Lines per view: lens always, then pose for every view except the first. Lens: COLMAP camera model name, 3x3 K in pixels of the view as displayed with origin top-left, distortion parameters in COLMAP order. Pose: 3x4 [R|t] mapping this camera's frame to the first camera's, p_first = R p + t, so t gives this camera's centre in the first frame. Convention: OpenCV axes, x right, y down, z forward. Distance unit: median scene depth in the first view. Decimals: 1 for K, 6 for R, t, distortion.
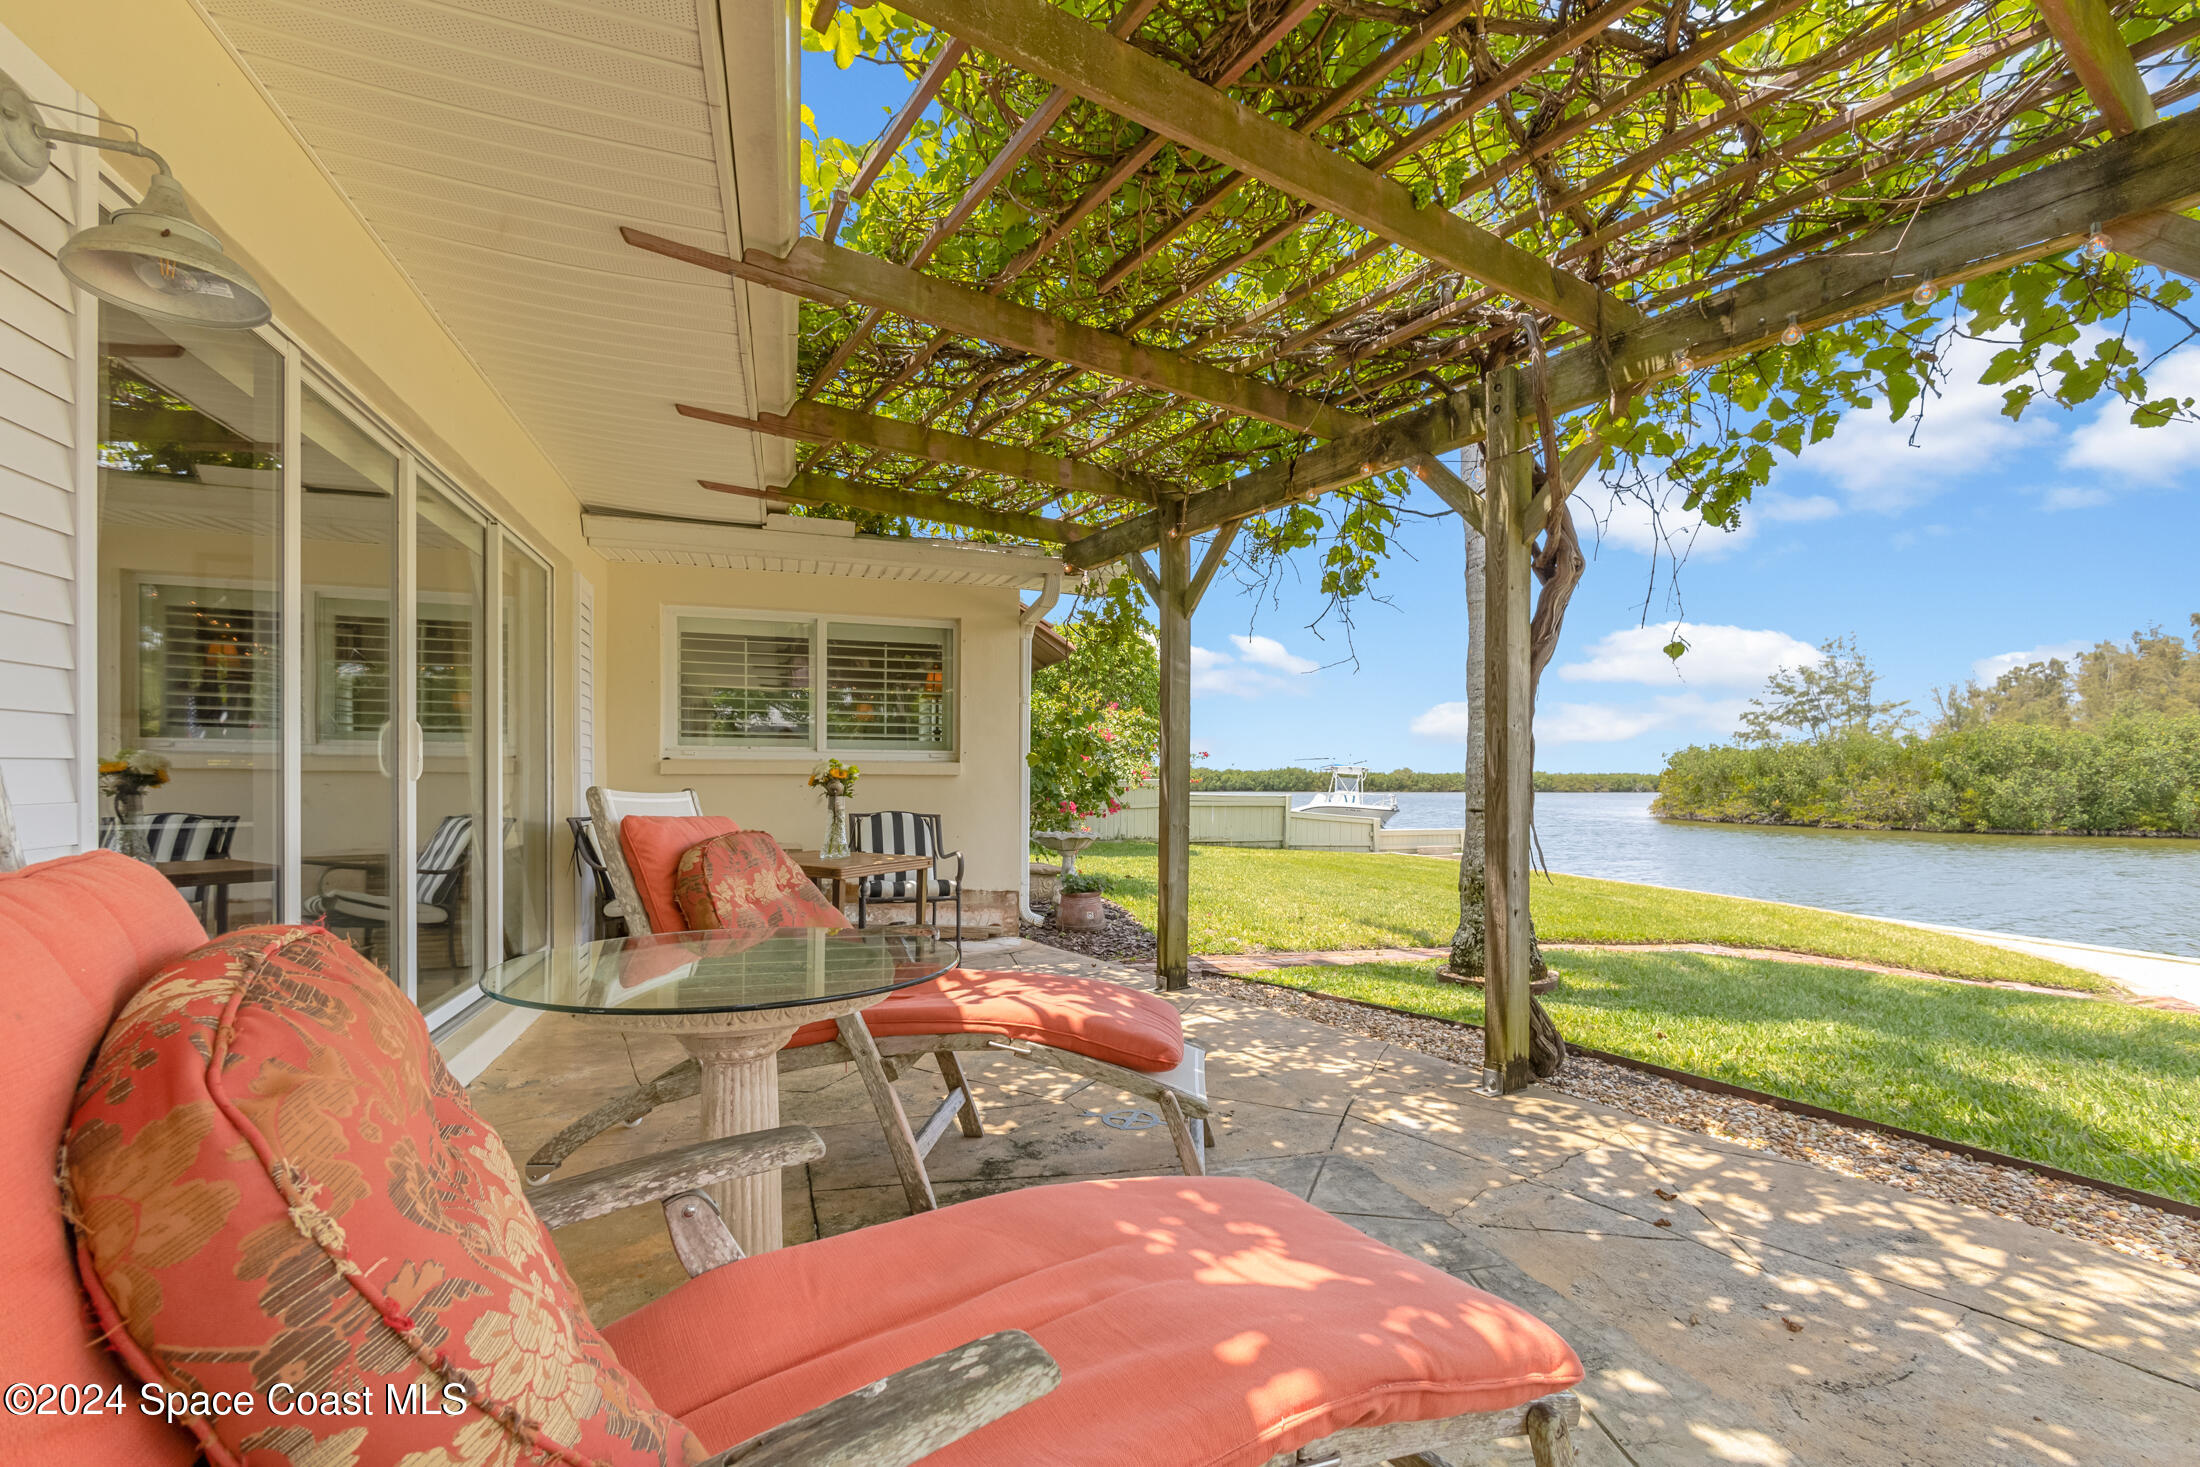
lens RADIAL K [[957.1, 0, 1106.5], [0, 957.1, 787.6], [0, 0, 1]] dist [-0.000166, 0.000412]
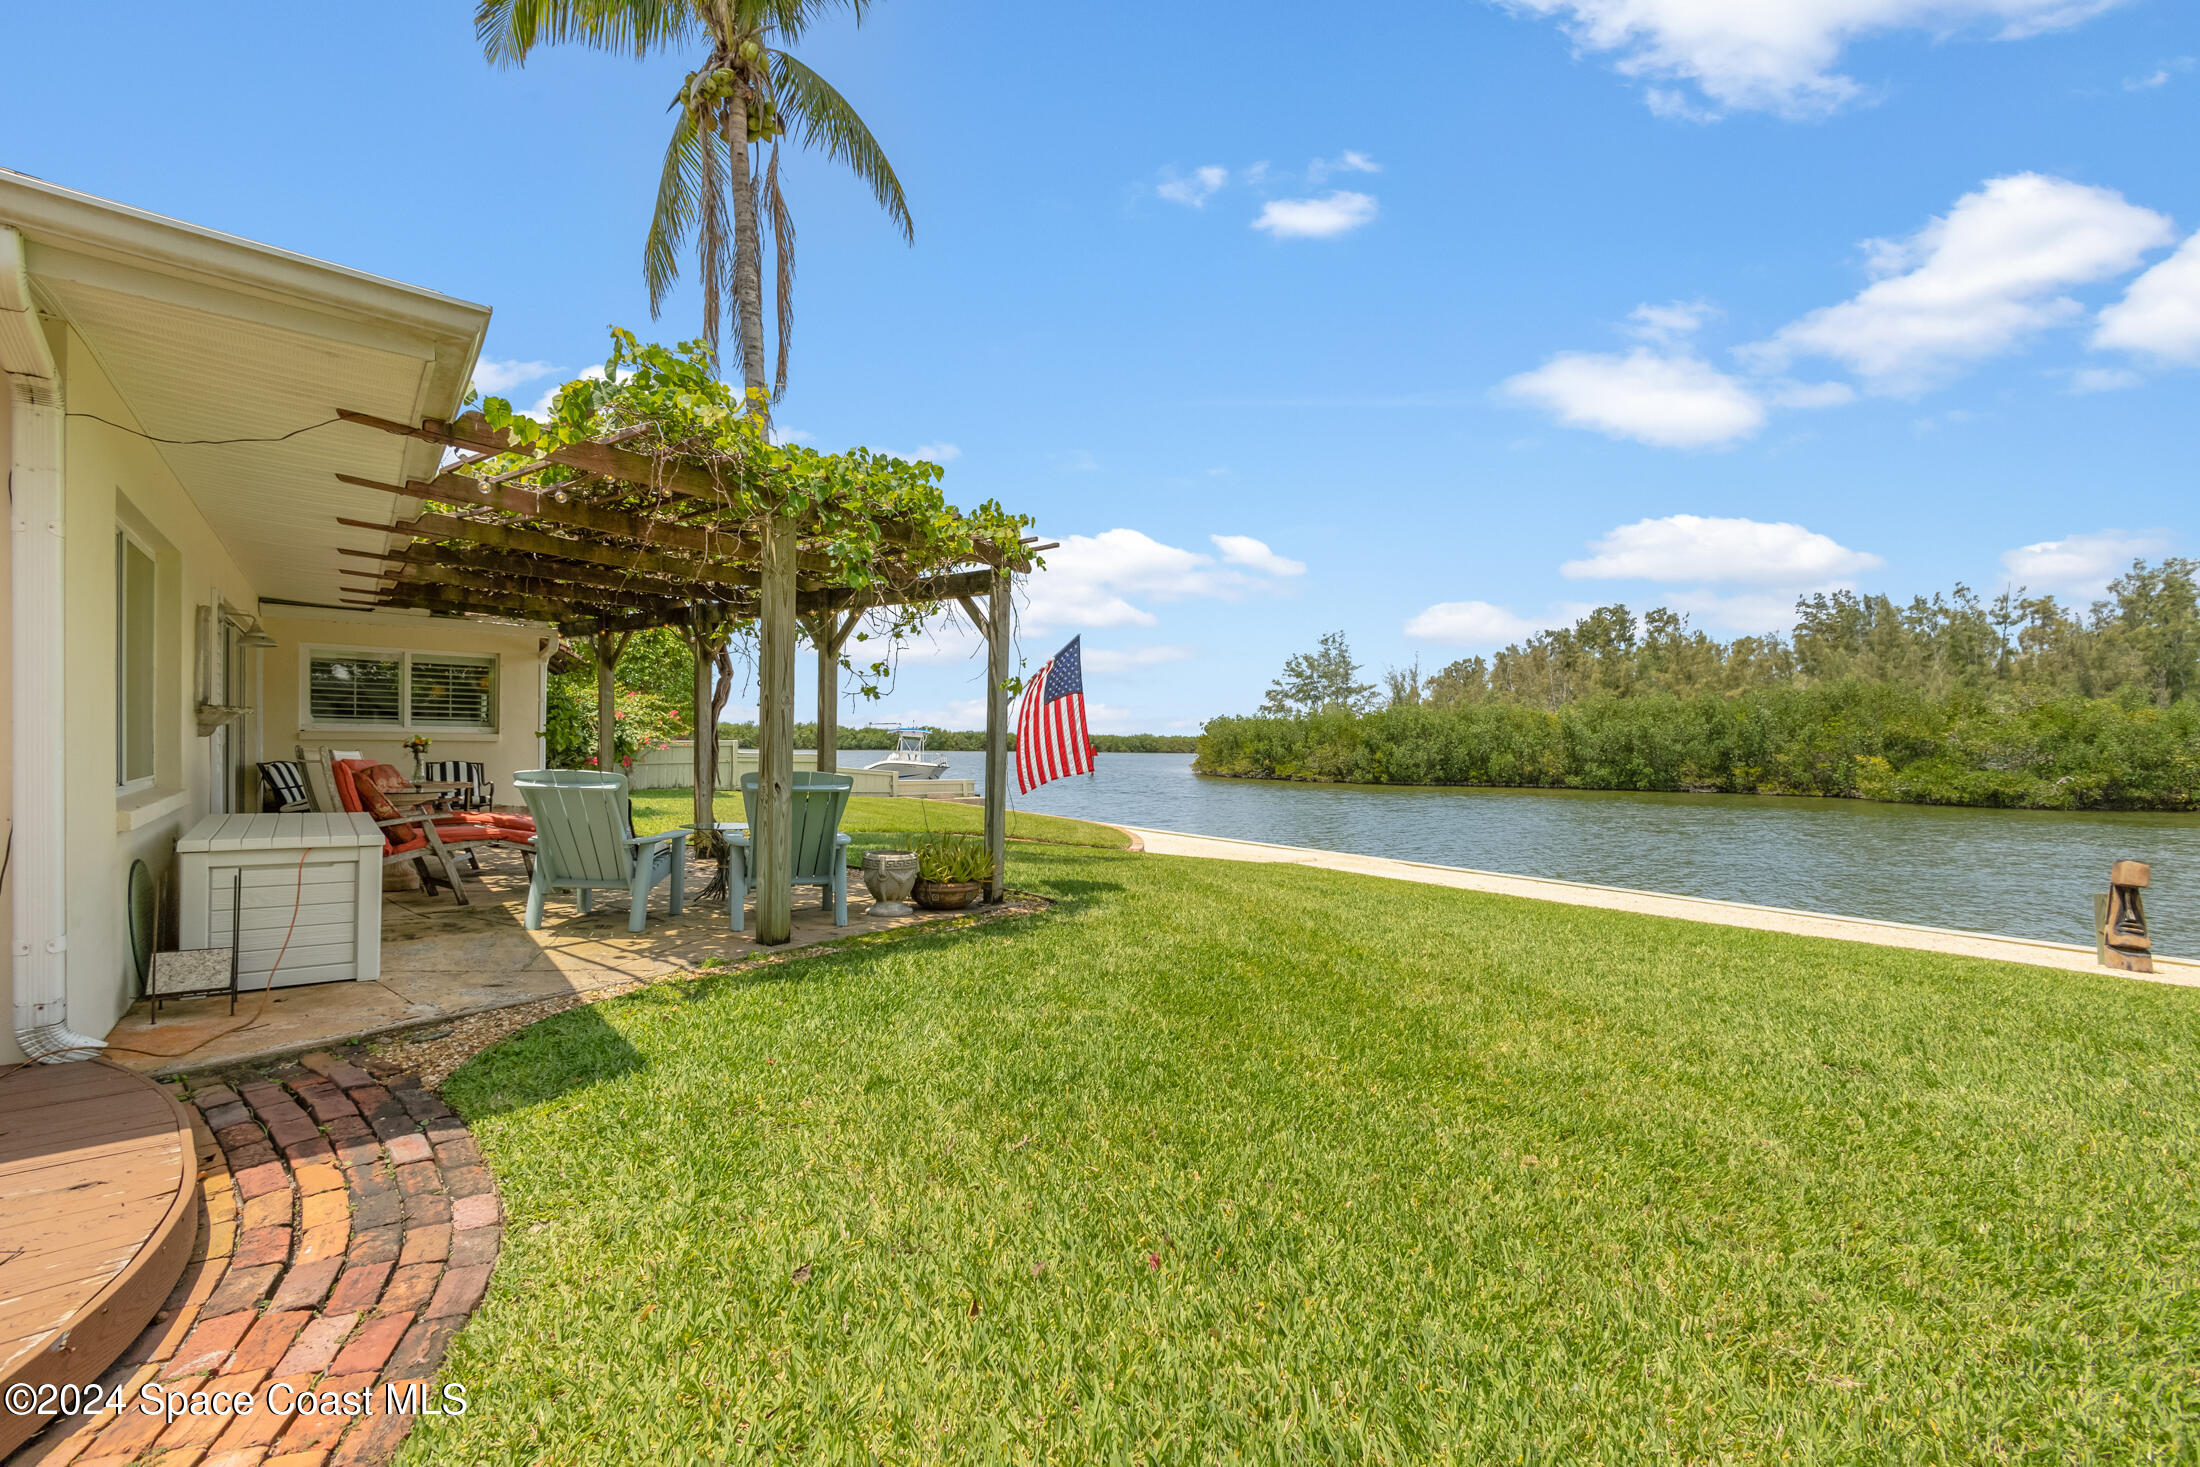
lens RADIAL K [[944.7, 0, 1101.5], [0, 944.7, 742.2], [0, 0, 1]] dist [-0.003523, 0.000199]
pose [[0.933051, 0.010783, 0.359581, 0.536500], [-0.009172, 0.999939, -0.006186, -0.020565], [-0.359626, 0.002474, 0.933093, -2.130654]]
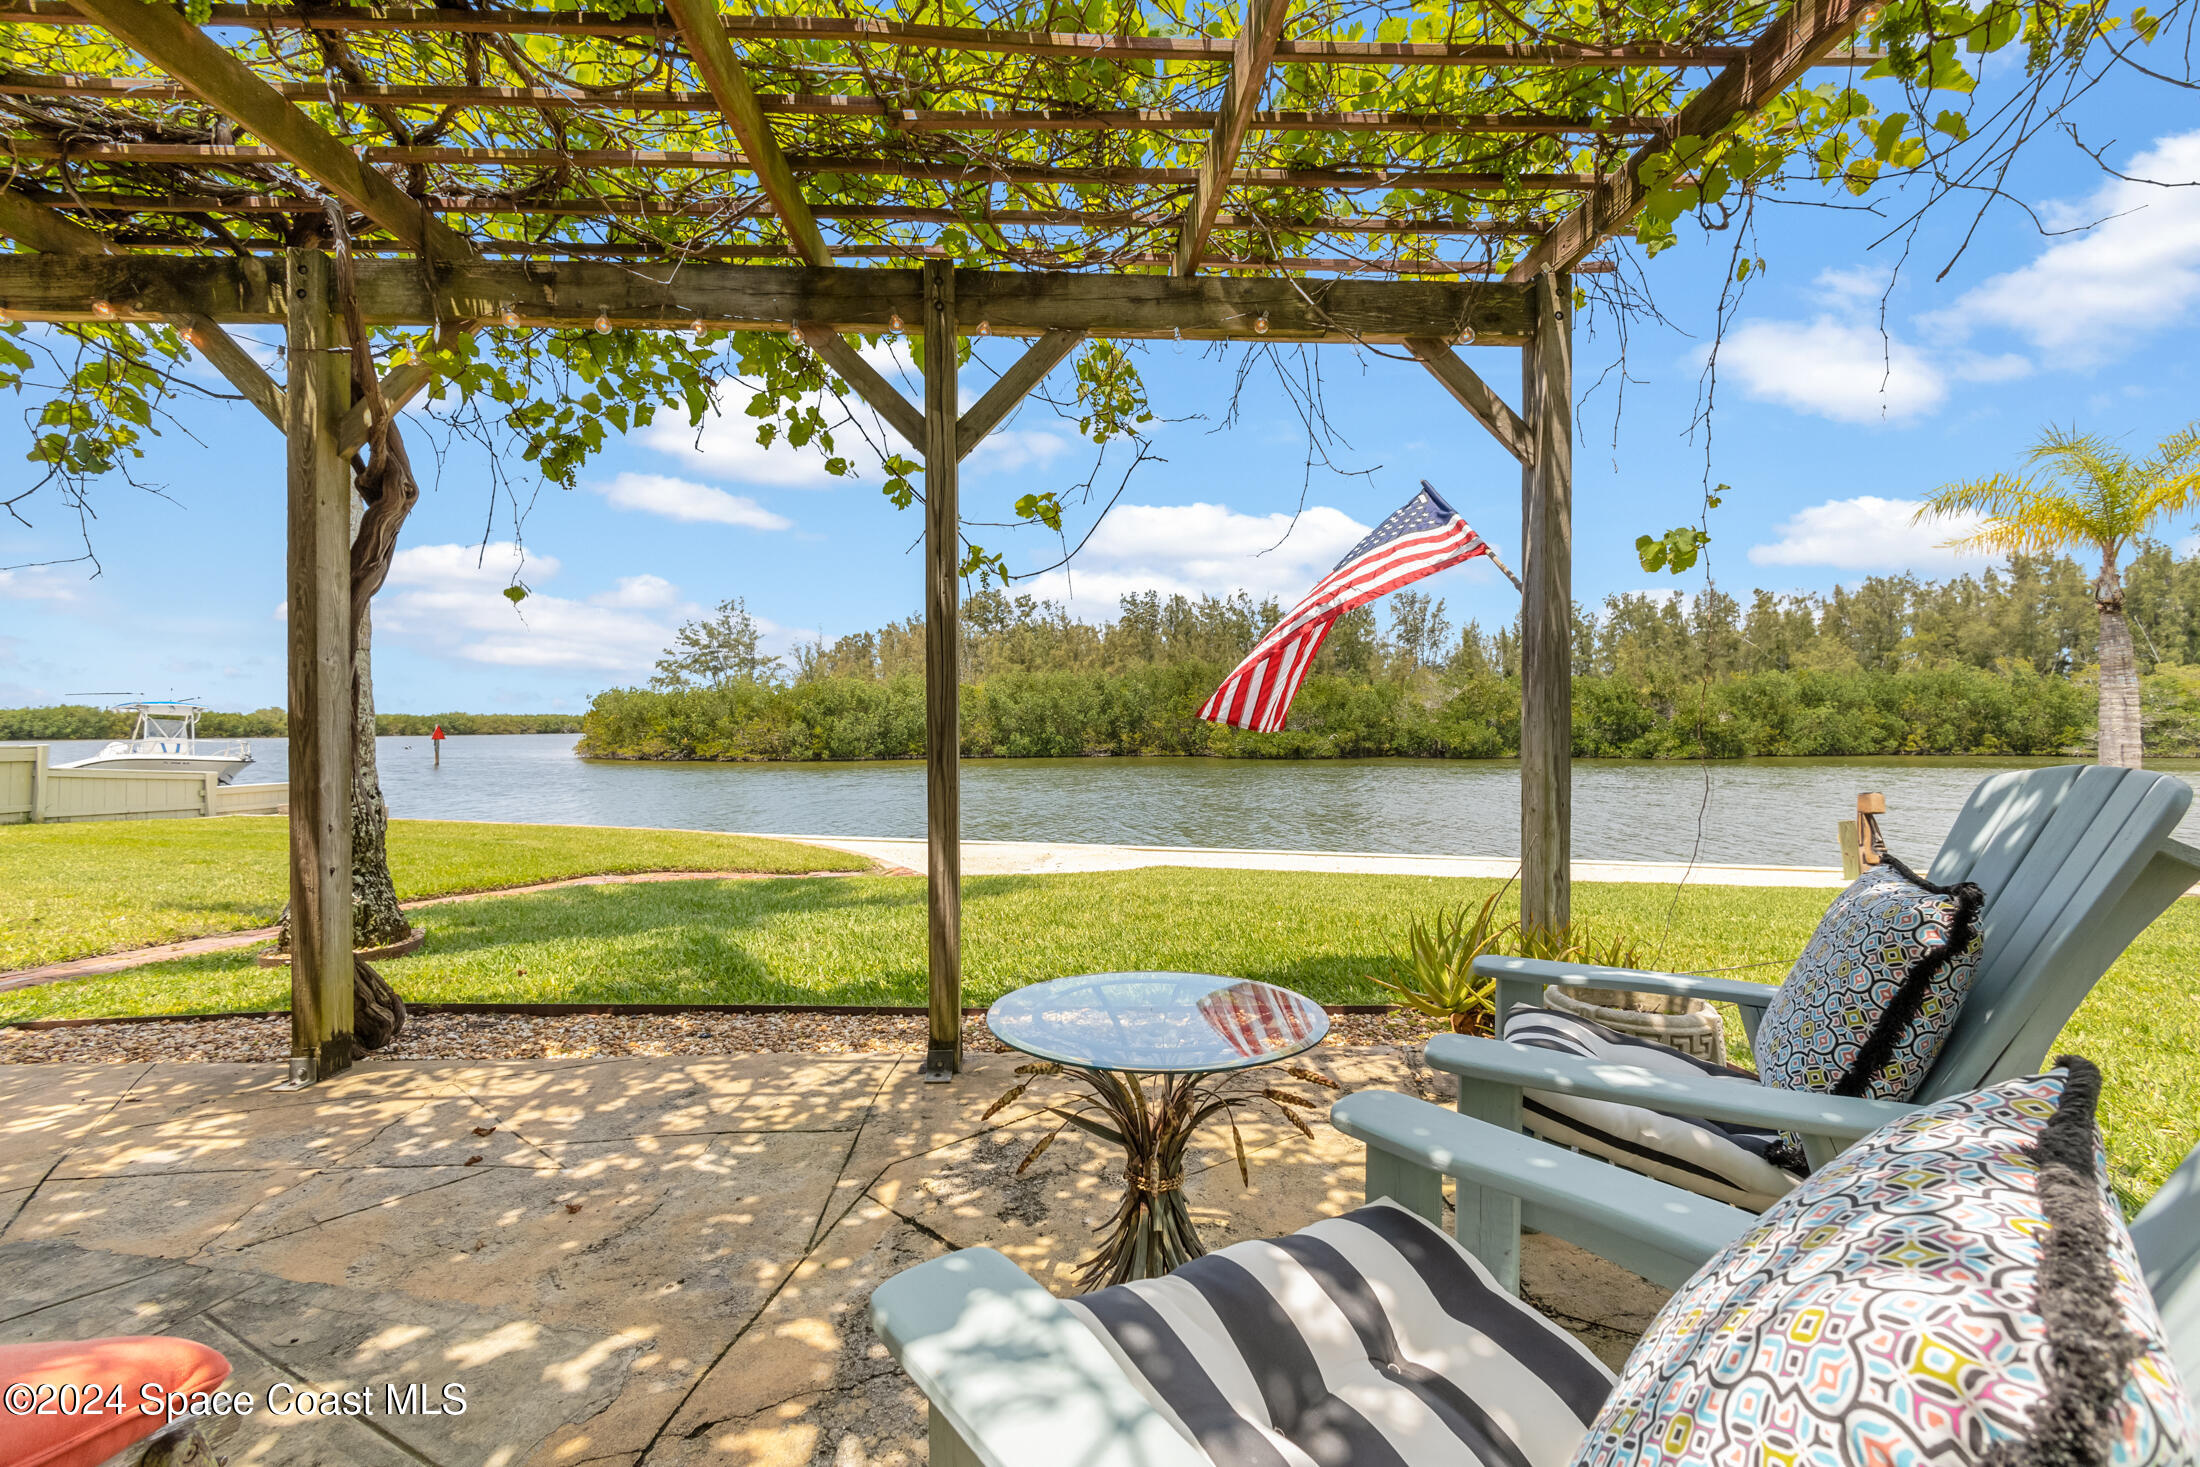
lens RADIAL K [[951.2, 0, 1094.1], [0, 951.2, 721.6], [0, 0, 1]] dist [-0.000767, 0.000262]
pose [[0.528767, -0.004125, 0.848757, 0.054727], [0.010618, 0.999942, -0.001756, 0.001477], [-0.848700, 0.009941, 0.528780, -0.060748]]
